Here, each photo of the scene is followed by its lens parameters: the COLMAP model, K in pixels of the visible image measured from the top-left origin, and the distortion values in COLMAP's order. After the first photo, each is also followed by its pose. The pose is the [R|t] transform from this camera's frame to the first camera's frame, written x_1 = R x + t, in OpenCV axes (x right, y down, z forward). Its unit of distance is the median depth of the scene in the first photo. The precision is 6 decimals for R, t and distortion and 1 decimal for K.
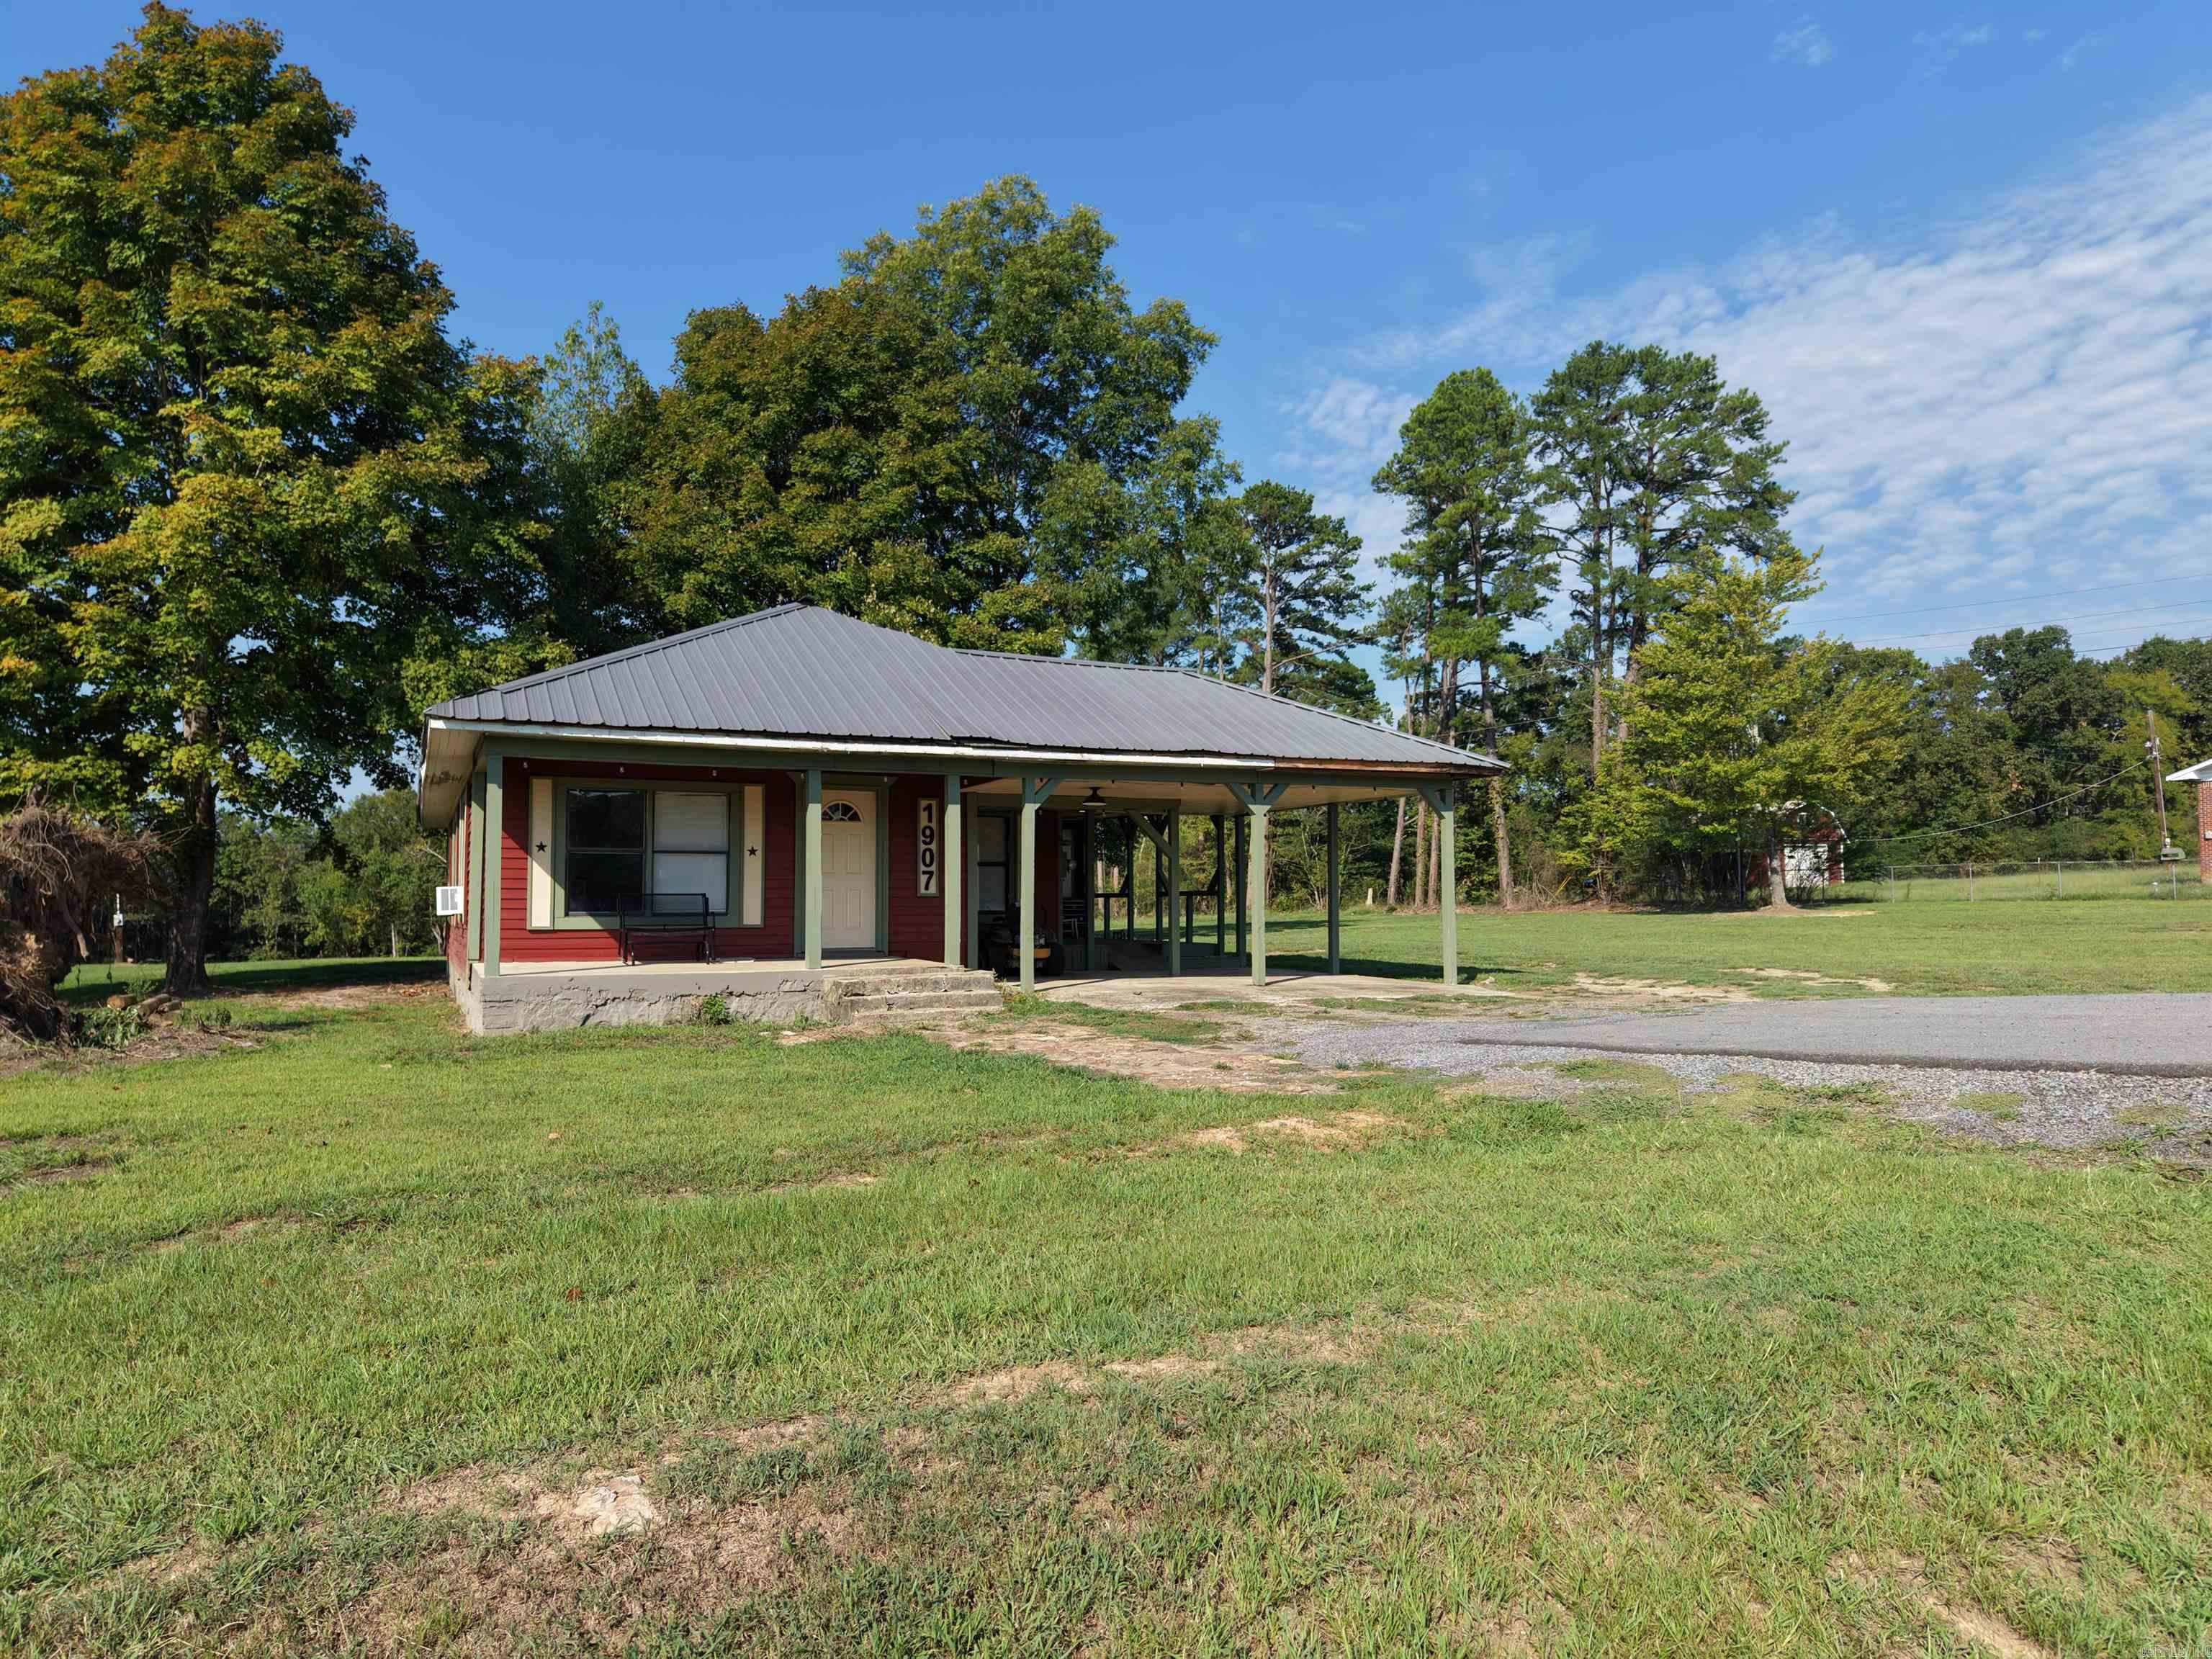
lens RADIAL K [[1488.7, 0, 1097.5], [0, 1488.7, 839.1], [0, 0, 1]] dist [0.030742, -0.046345]
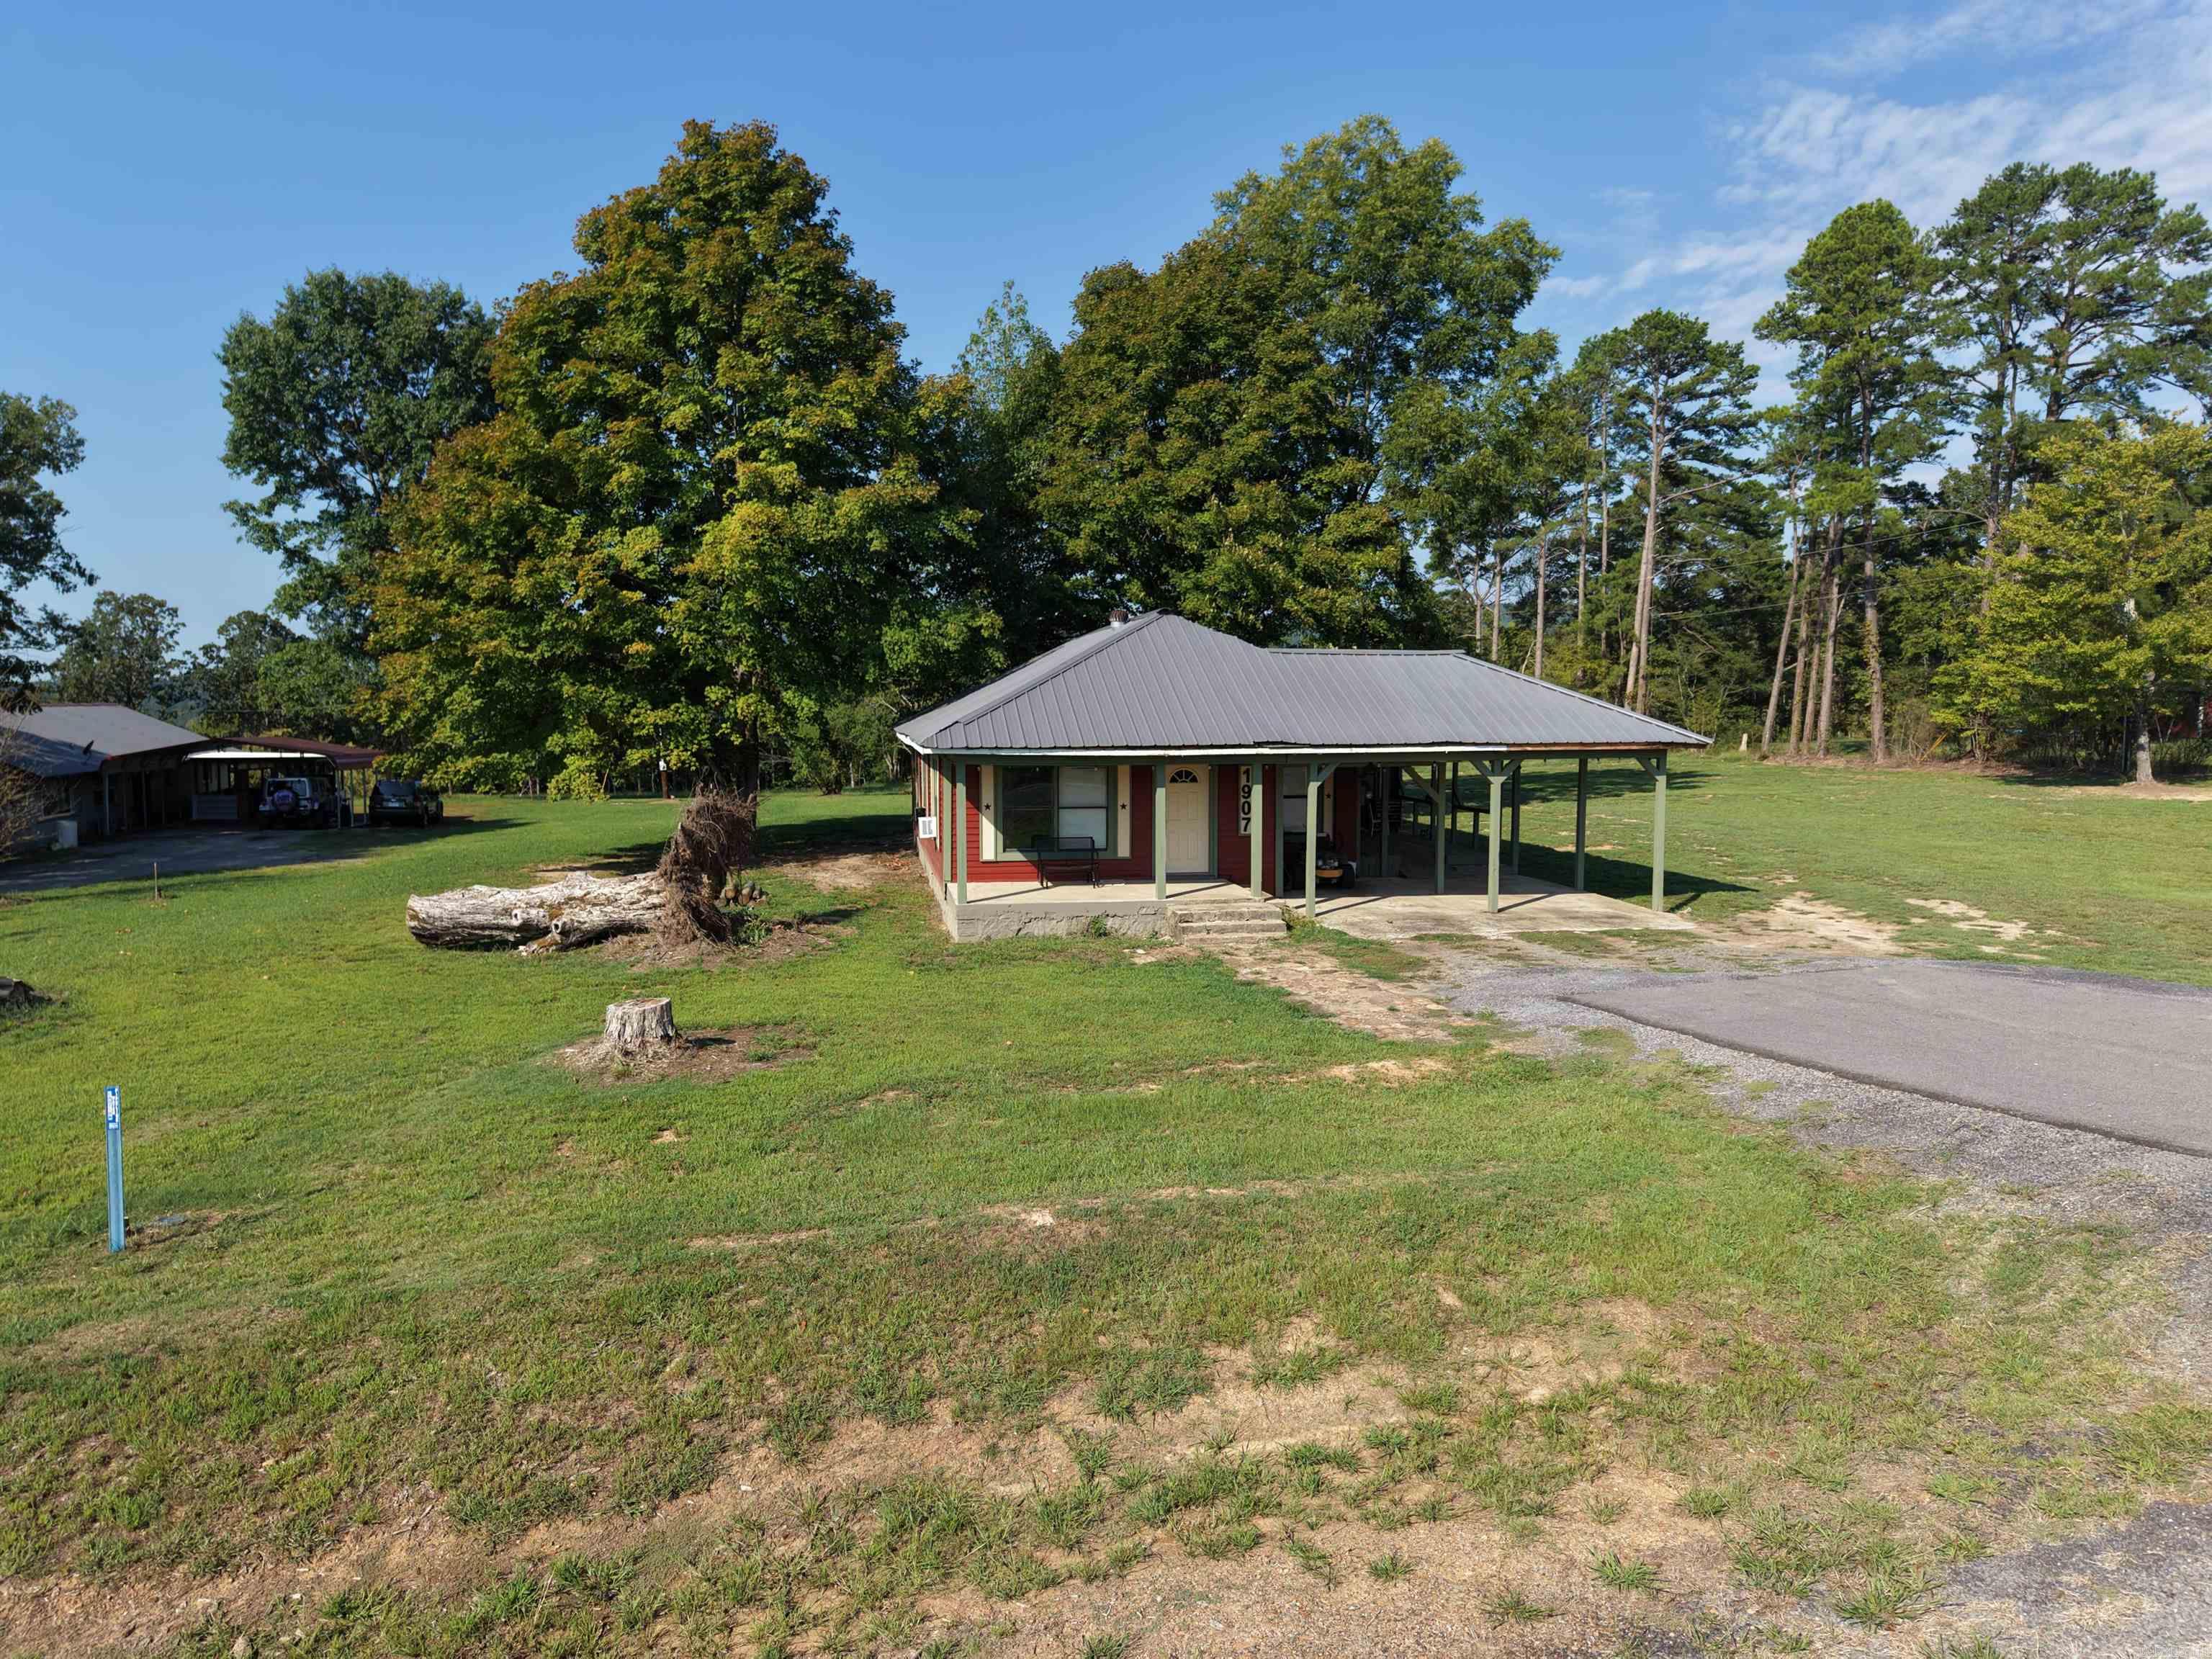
lens RADIAL K [[1479.8, 0, 1091.3], [0, 1479.8, 836.1], [0, 0, 1]] dist [0.074526, -0.084424]
pose [[0.963565, 0.026218, -0.266187, 0.060903], [0.010358, 0.990781, 0.135078, -0.080061], [0.267274, -0.132913, 0.954410, -0.191389]]
